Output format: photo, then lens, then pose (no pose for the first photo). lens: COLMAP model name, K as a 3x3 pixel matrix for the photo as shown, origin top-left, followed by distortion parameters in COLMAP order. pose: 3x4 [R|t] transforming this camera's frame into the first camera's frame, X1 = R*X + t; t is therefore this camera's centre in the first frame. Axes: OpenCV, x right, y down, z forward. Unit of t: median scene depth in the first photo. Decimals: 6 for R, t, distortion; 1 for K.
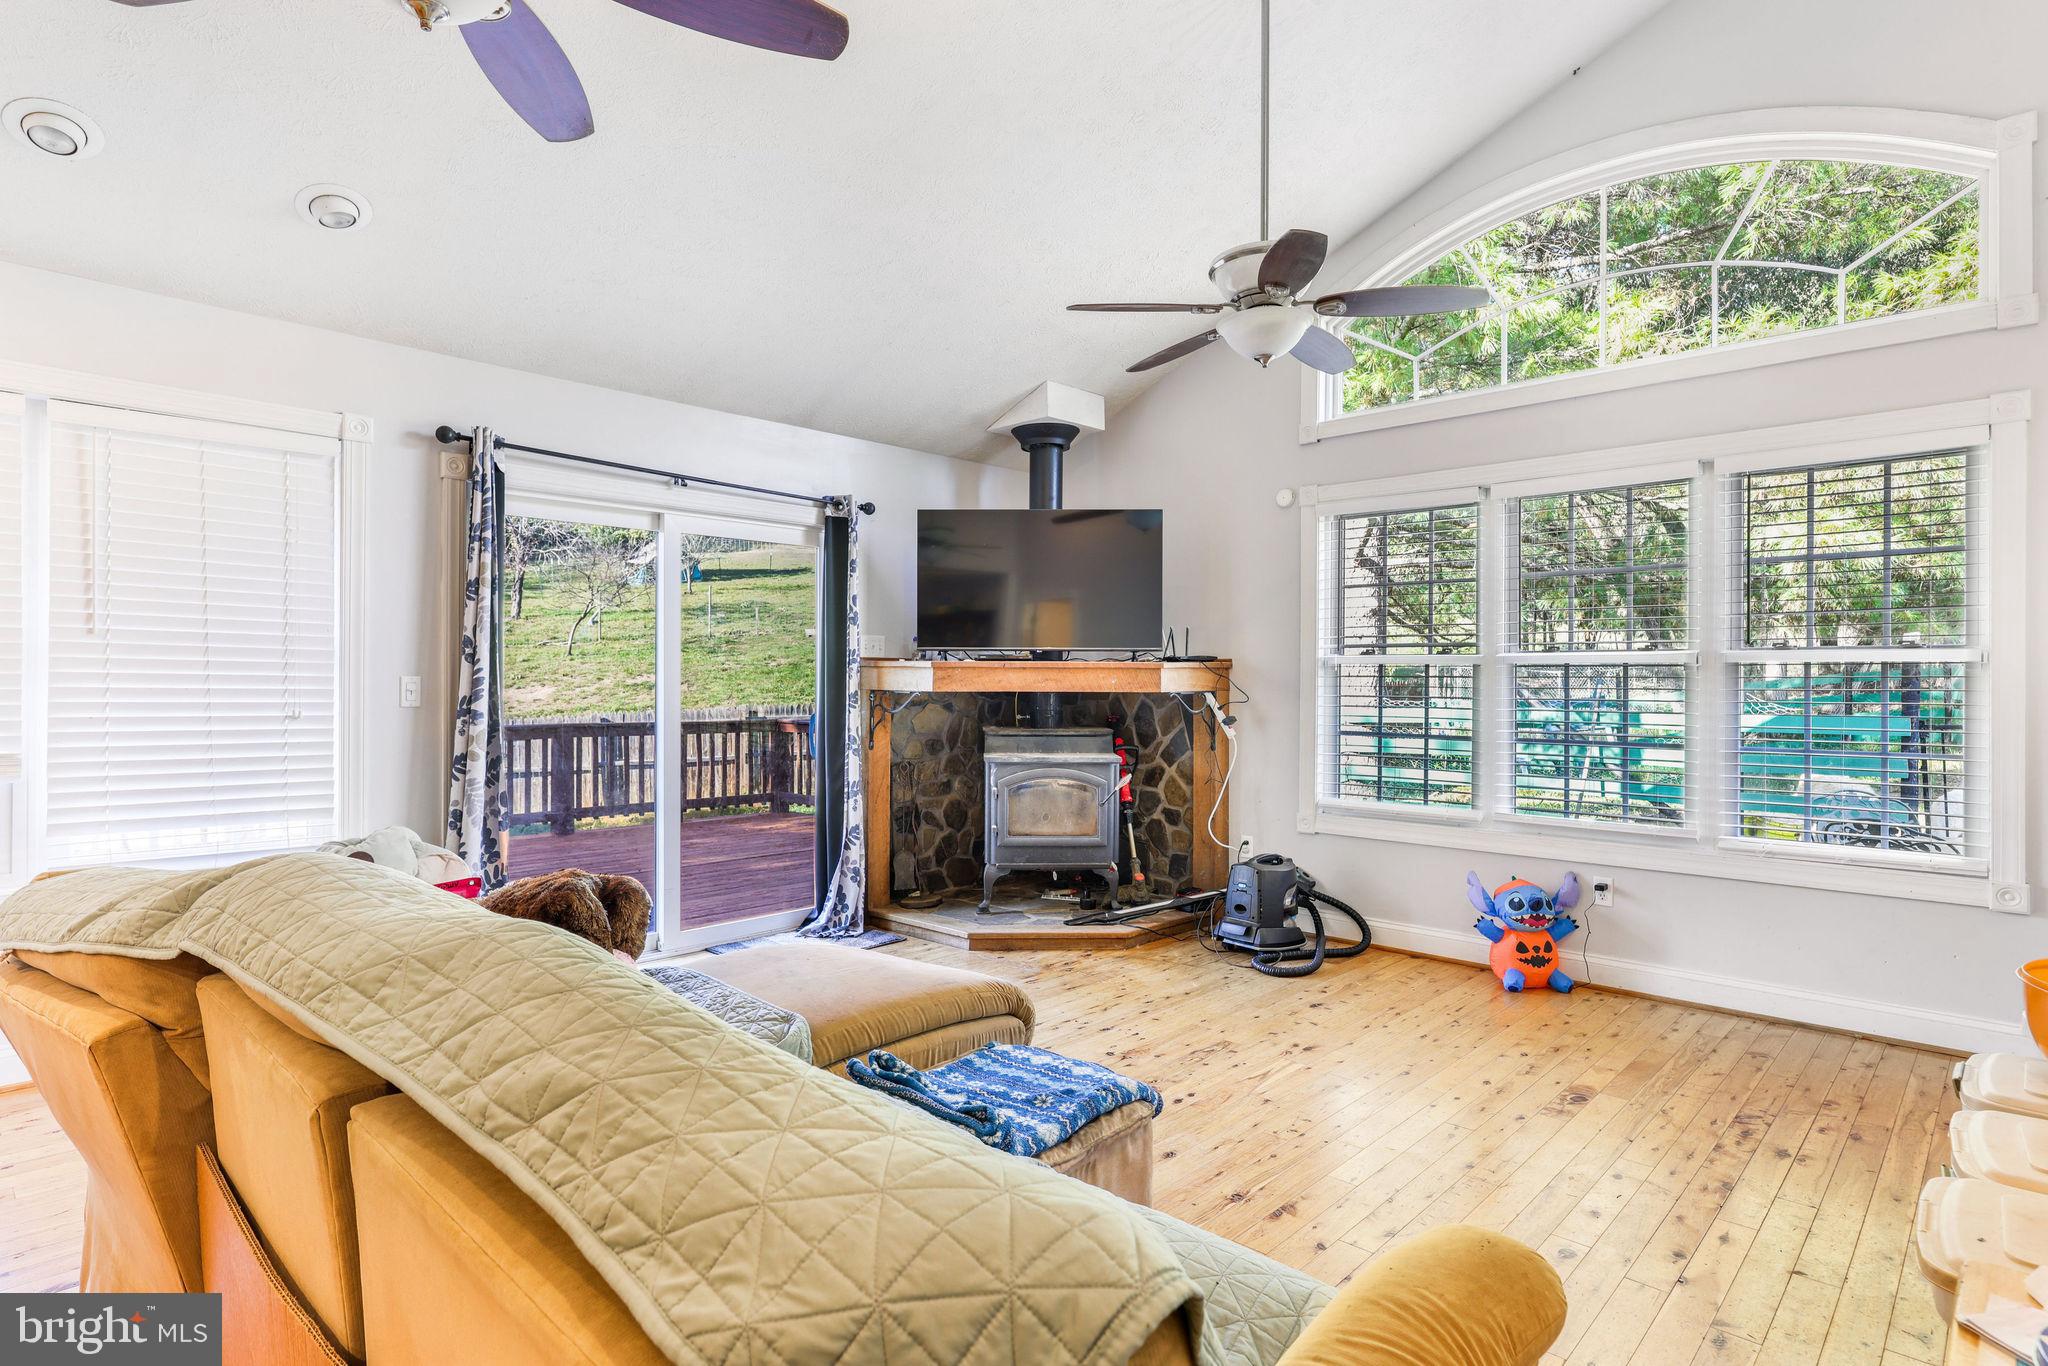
lens RADIAL K [[1105.5, 0, 1011.2], [0, 1105.5, 671.7], [0, 0, 1]] dist [0.003782, 0.000837]
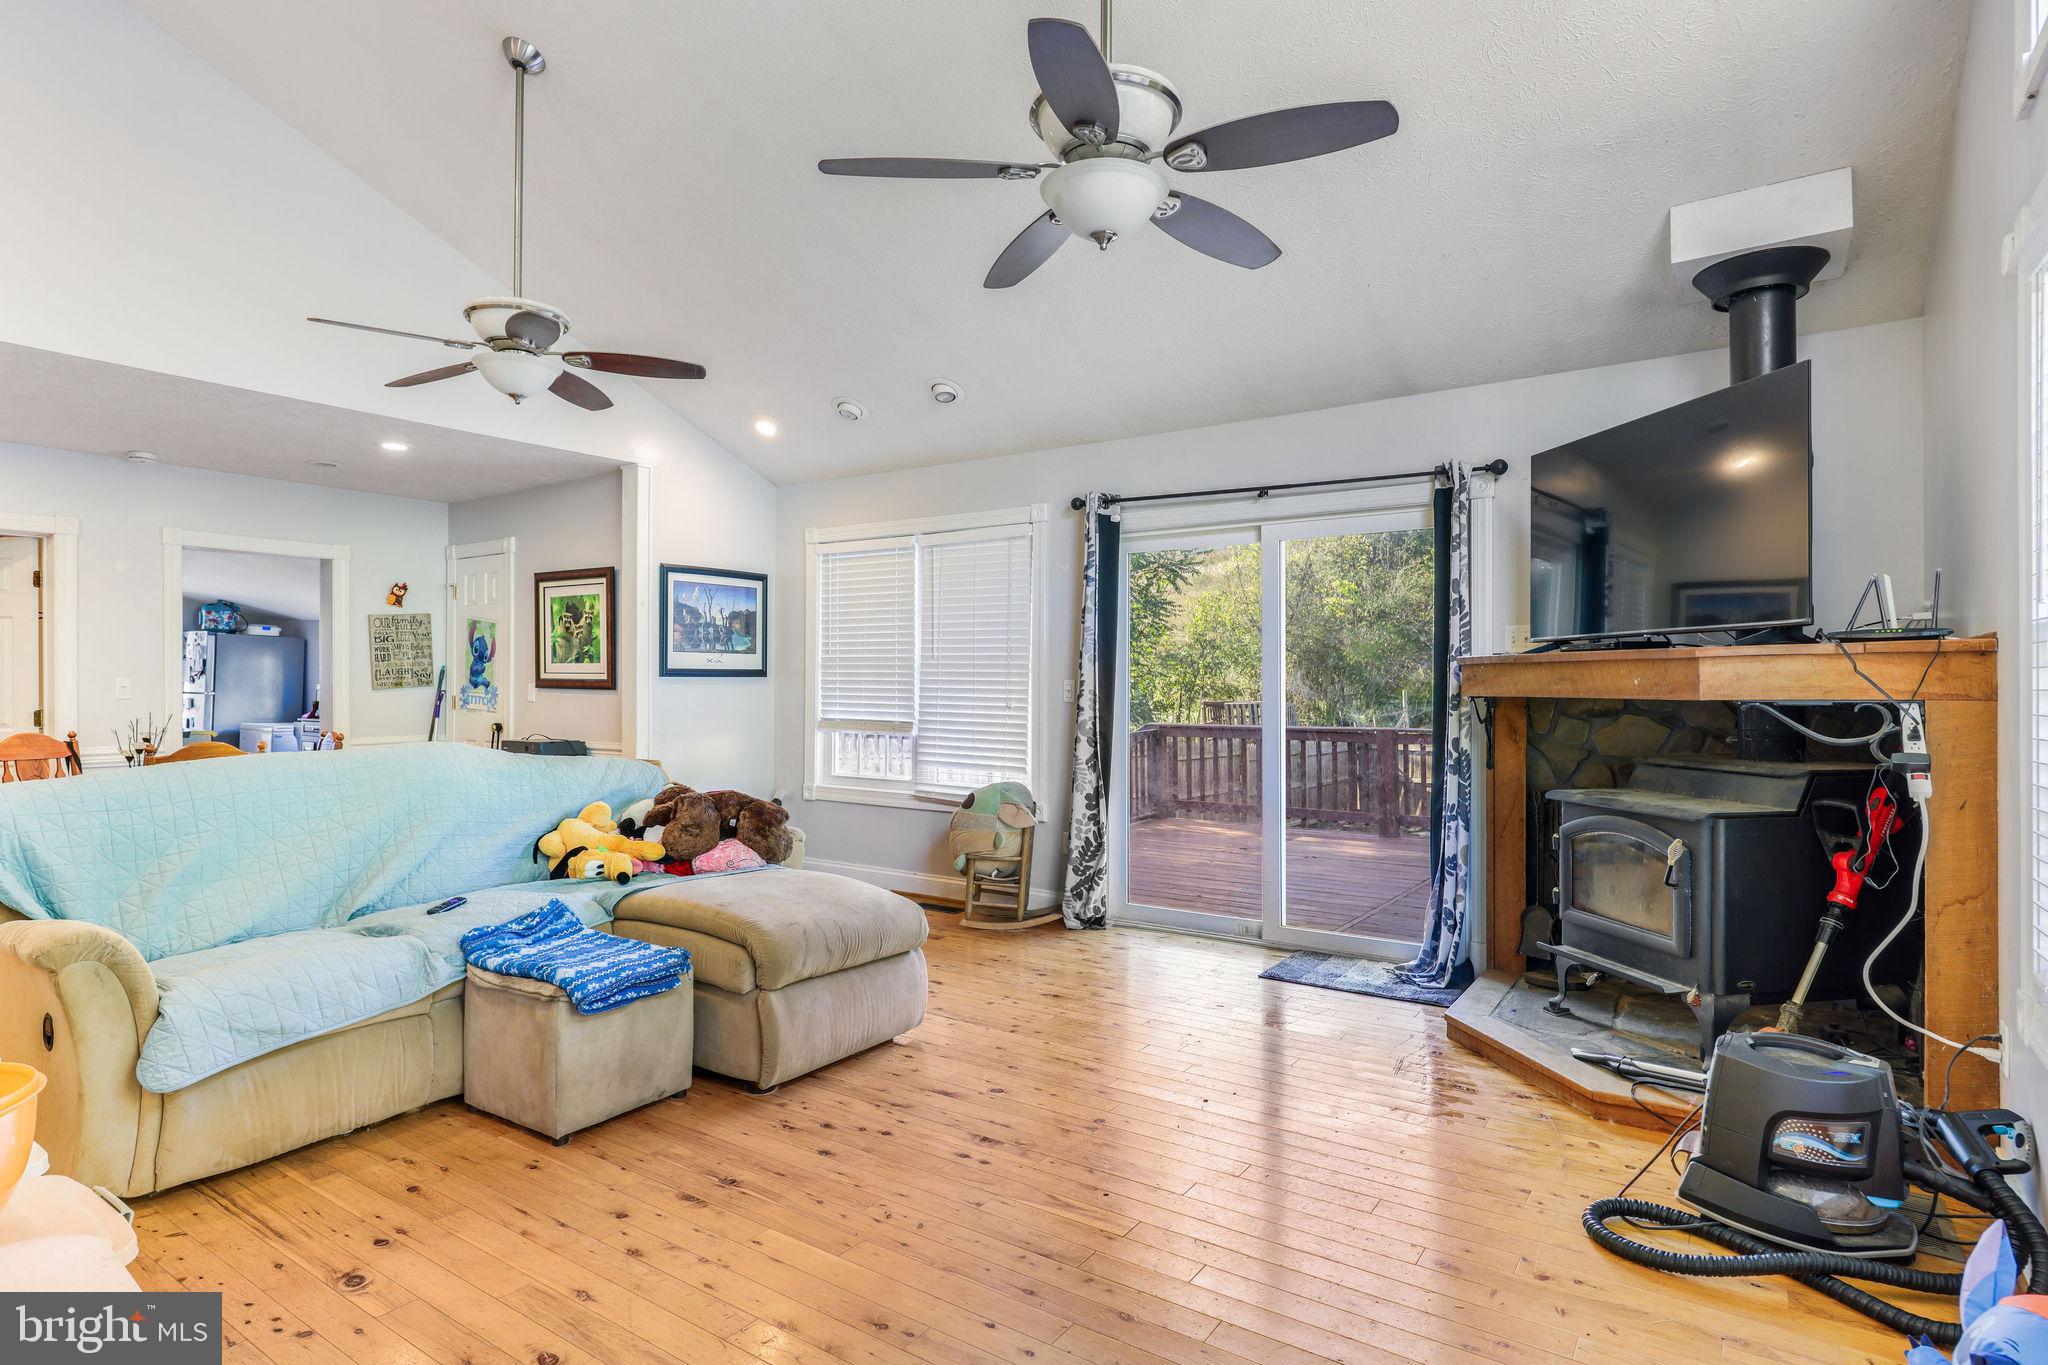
lens RADIAL K [[1105.5, 0, 1021.3], [0, 1105.5, 680.9], [0, 0, 1]] dist [0.003782, 0.000837]
pose [[0.137922, -0.012696, -0.990362, 0.672095], [0.001272, 0.999919, -0.012641, 0.016321], [0.990442, 0.000483, 0.137927, 0.605278]]
